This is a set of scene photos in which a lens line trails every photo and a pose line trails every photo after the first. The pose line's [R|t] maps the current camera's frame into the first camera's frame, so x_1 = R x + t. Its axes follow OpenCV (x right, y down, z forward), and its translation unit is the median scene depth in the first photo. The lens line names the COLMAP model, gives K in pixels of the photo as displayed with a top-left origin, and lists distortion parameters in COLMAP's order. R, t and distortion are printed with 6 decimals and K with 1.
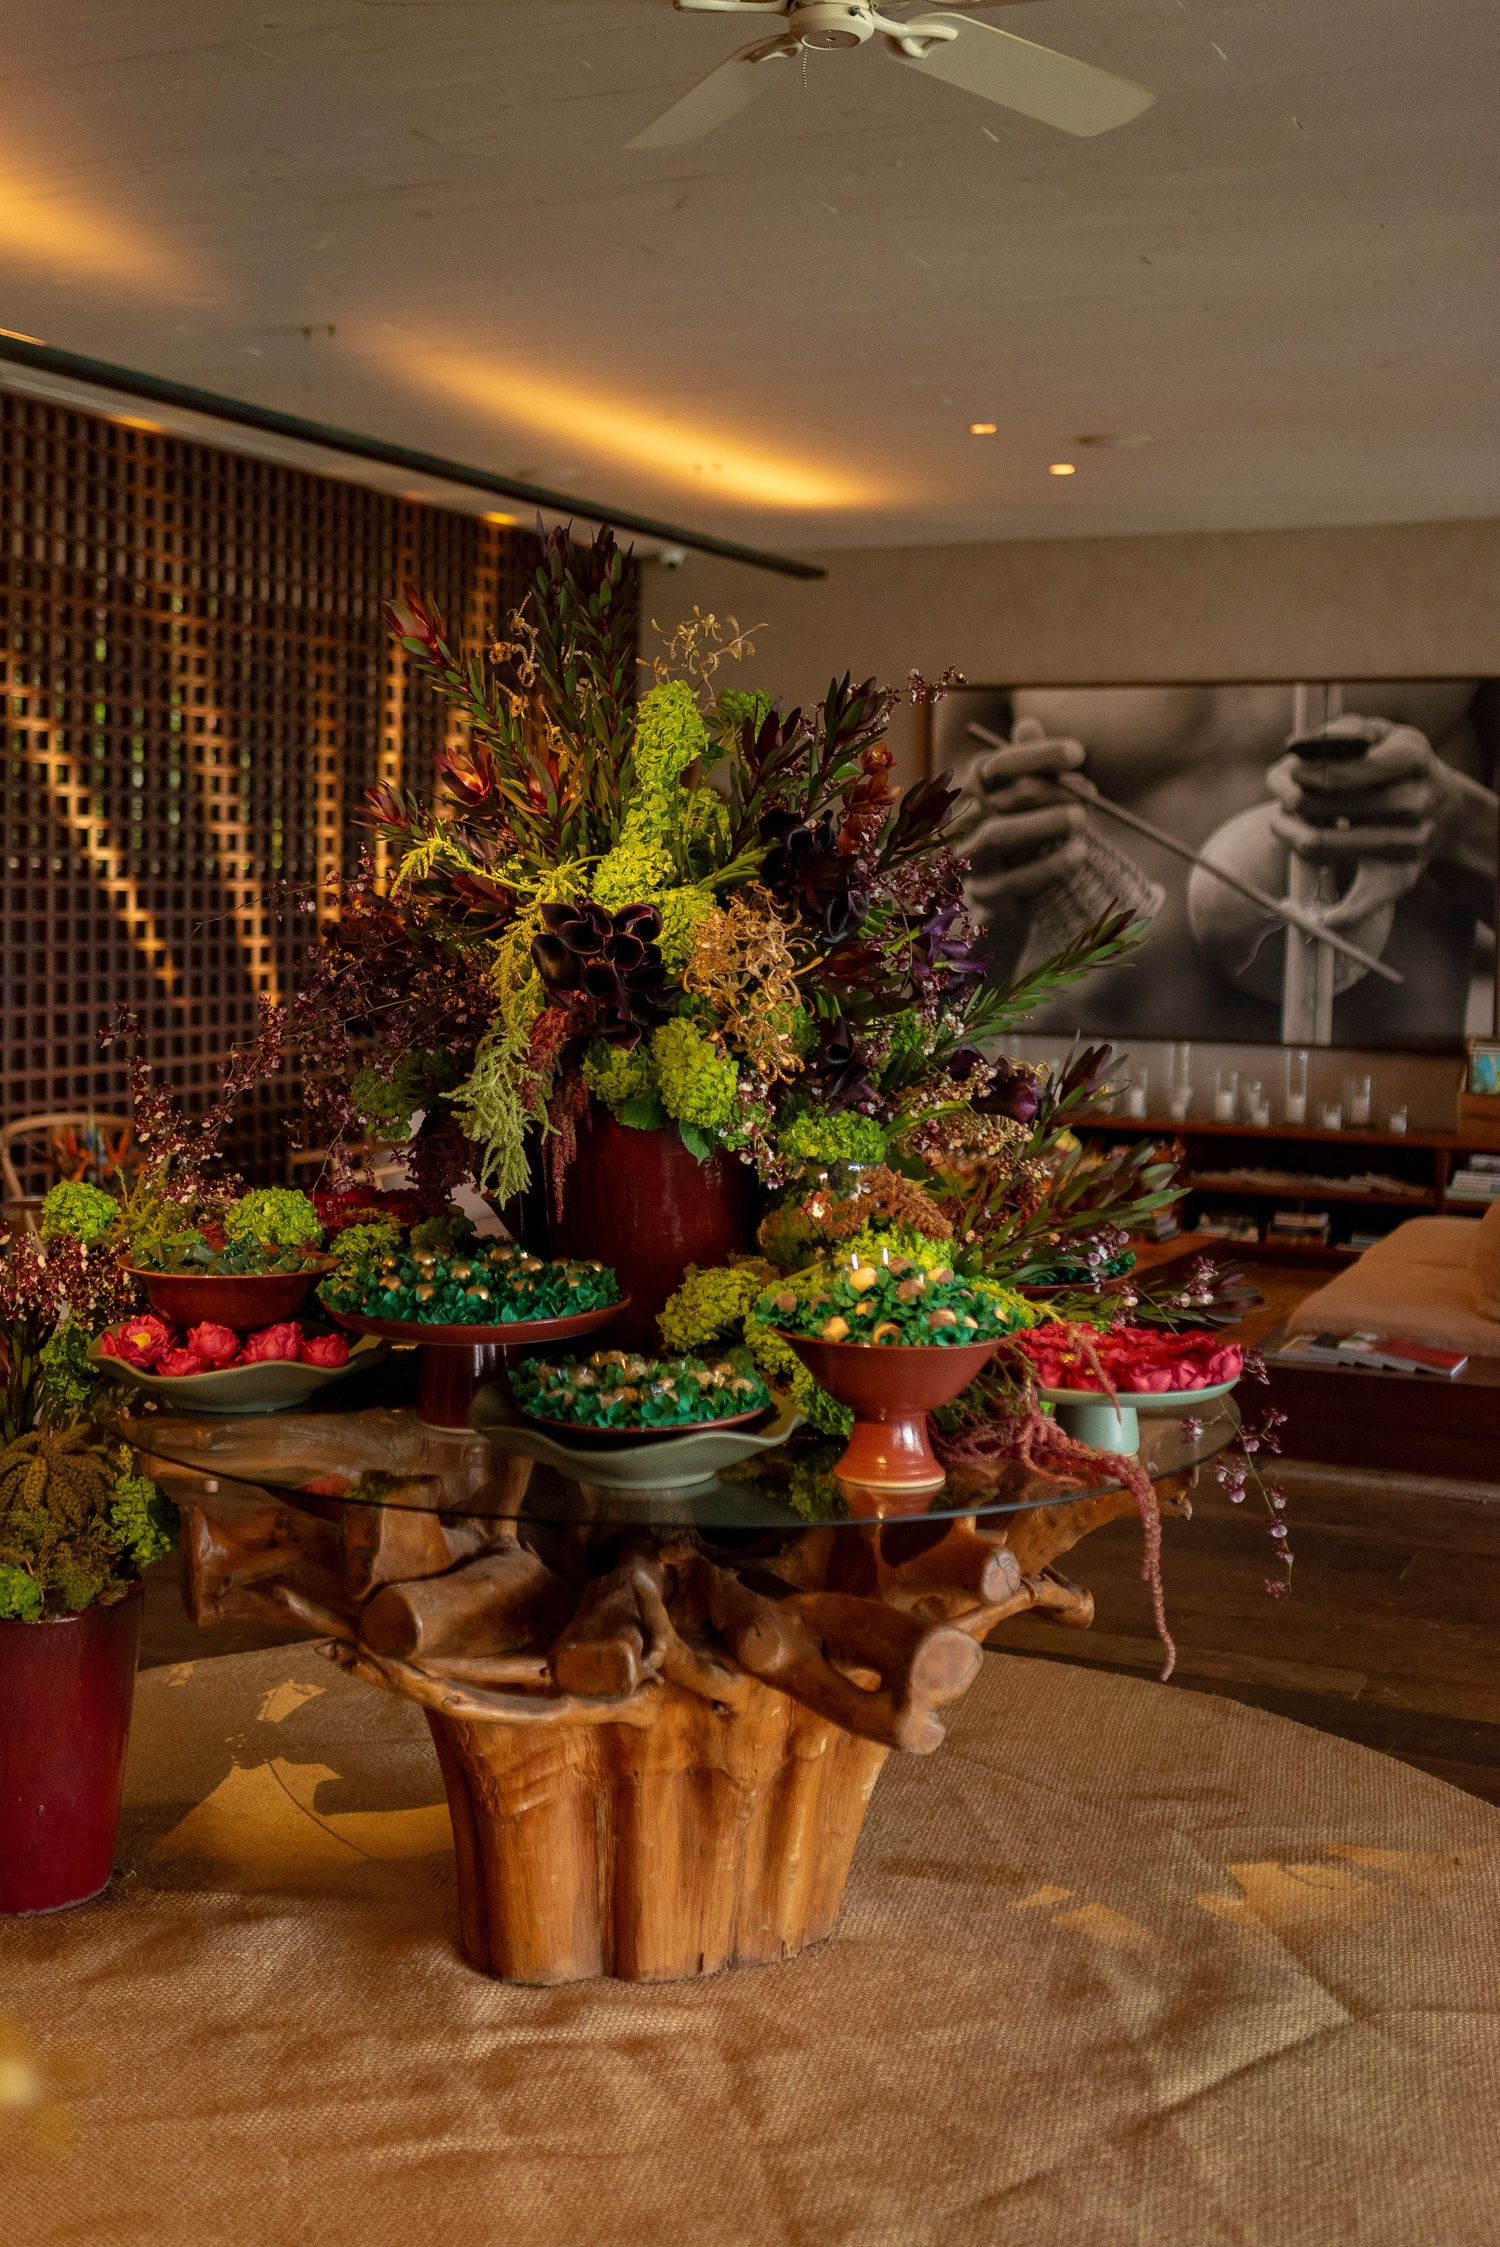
lens RADIAL K [[2342.7, 0, 750.0], [0, 2342.7, 1123.5], [0, 0, 1]] dist [-0.065143, -0.011482]
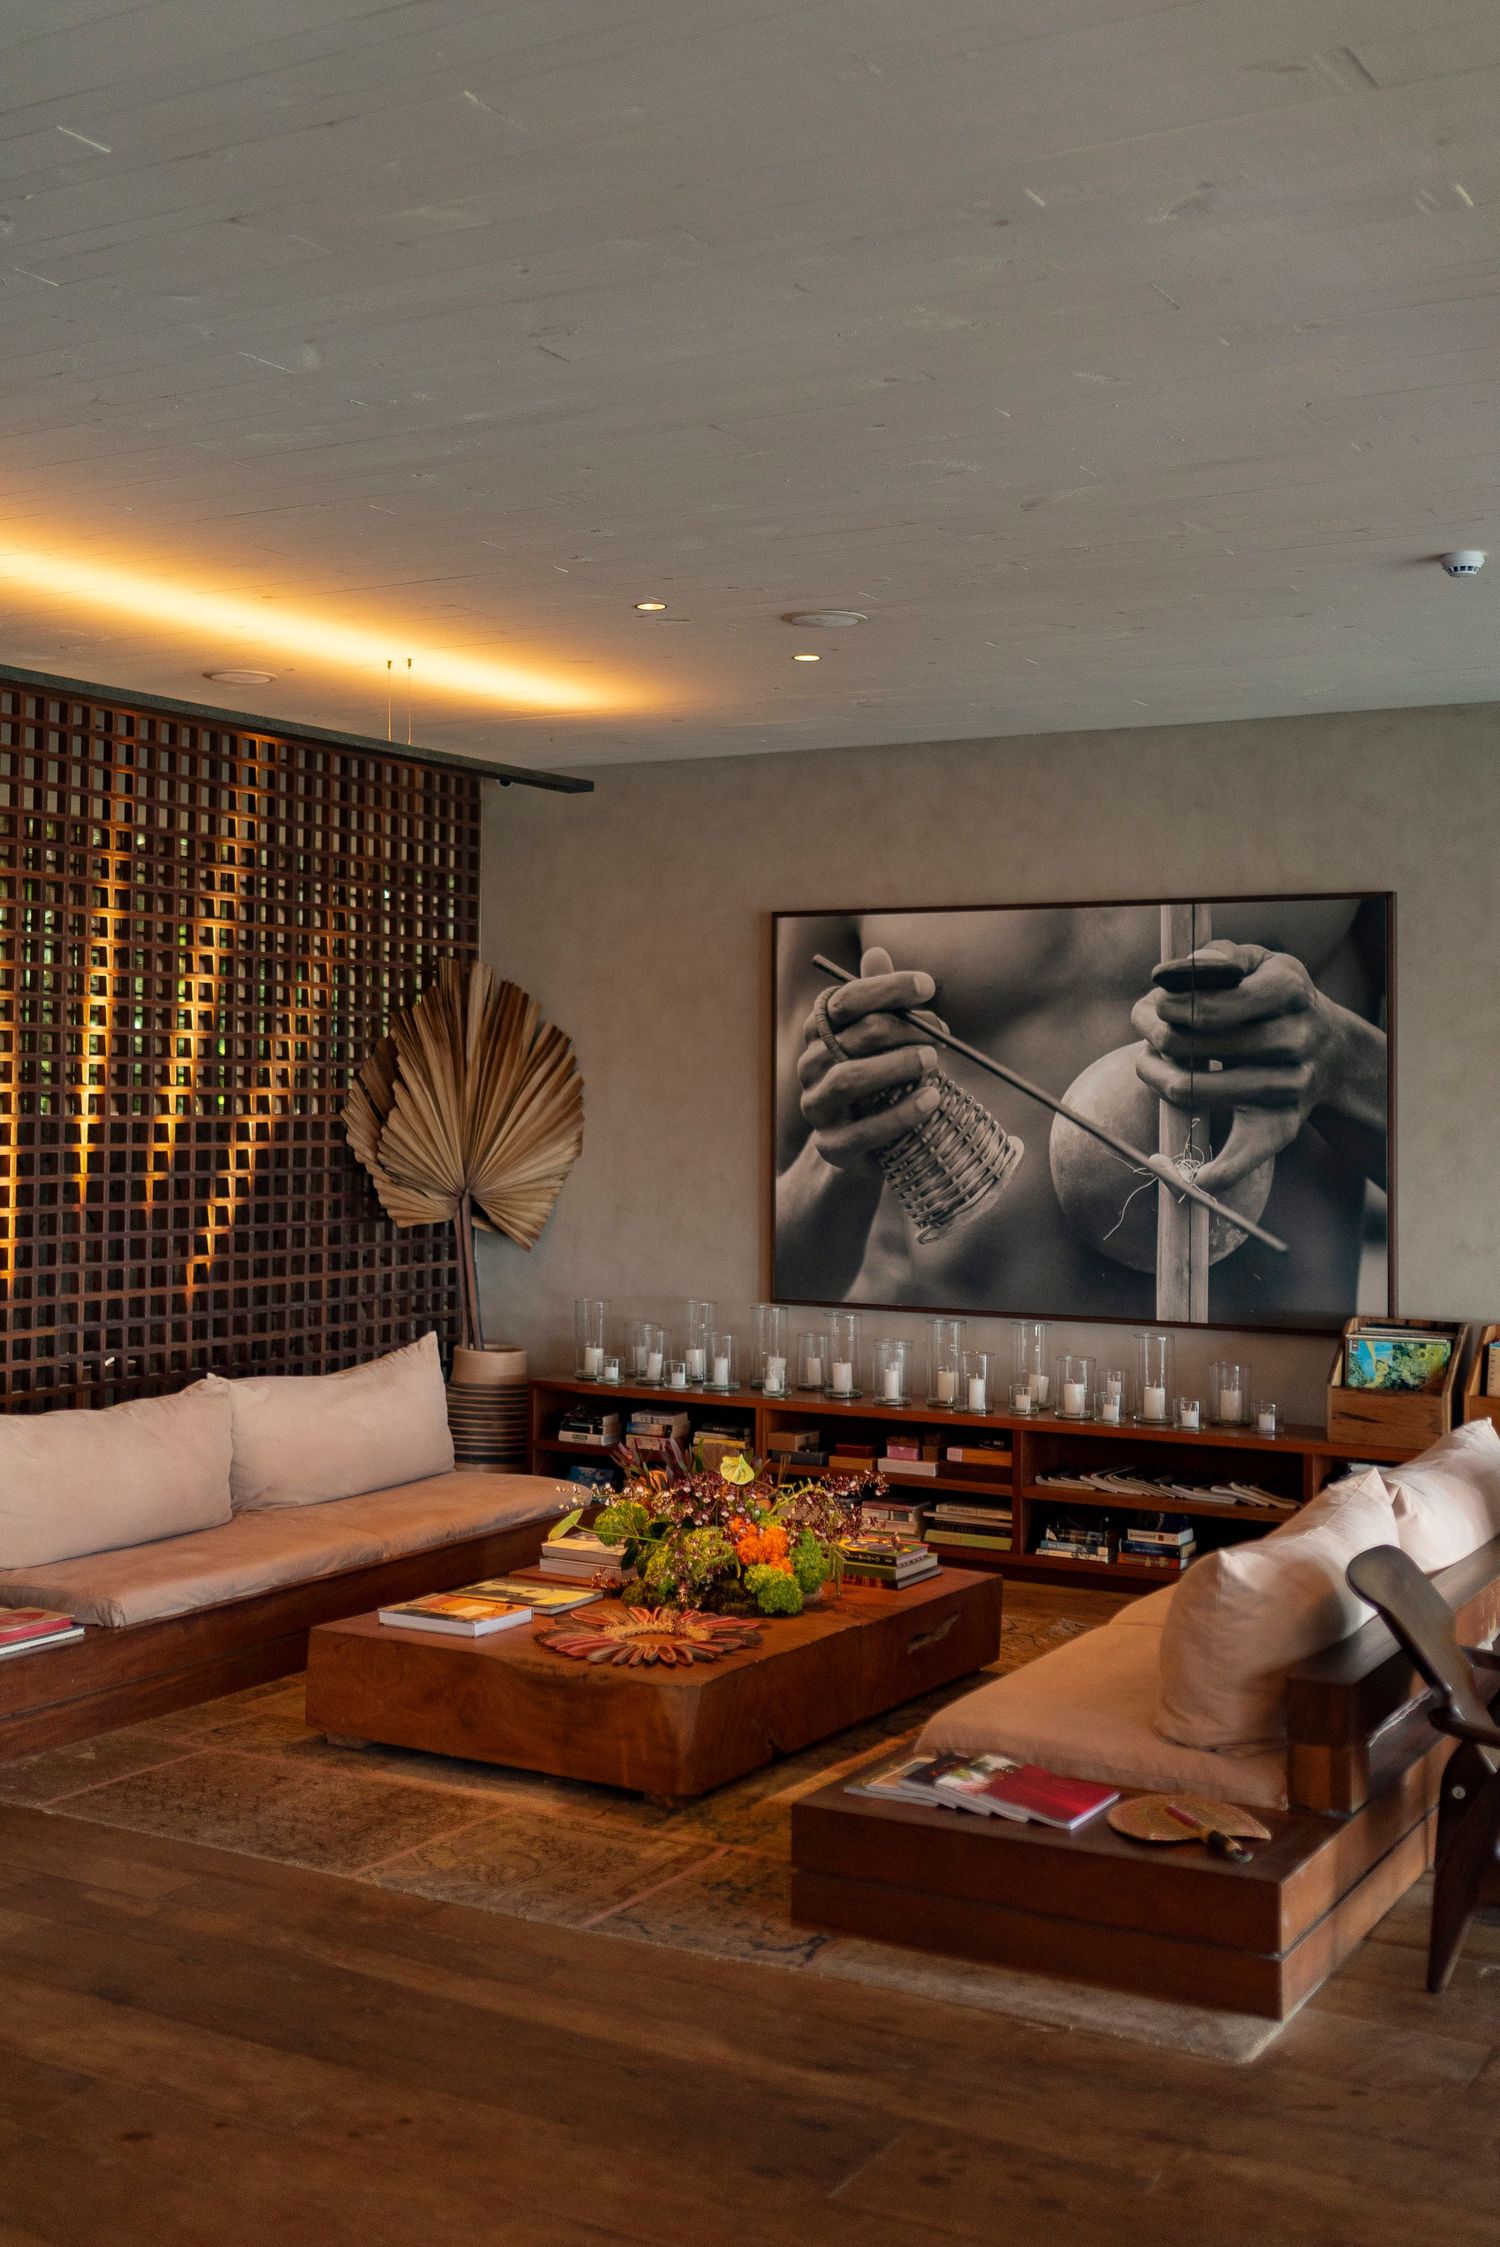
lens RADIAL K [[2435.4, 0, 750.0], [0, 2435.4, 1123.5], [0, 0, 1]] dist [-0.078268, 0.001482]
pose [[0.999309, -0.006203, -0.036651, 0.115373], [0.002555, 0.995111, -0.098731, -0.019702], [0.037084, 0.098569, 0.994439, 0.108245]]
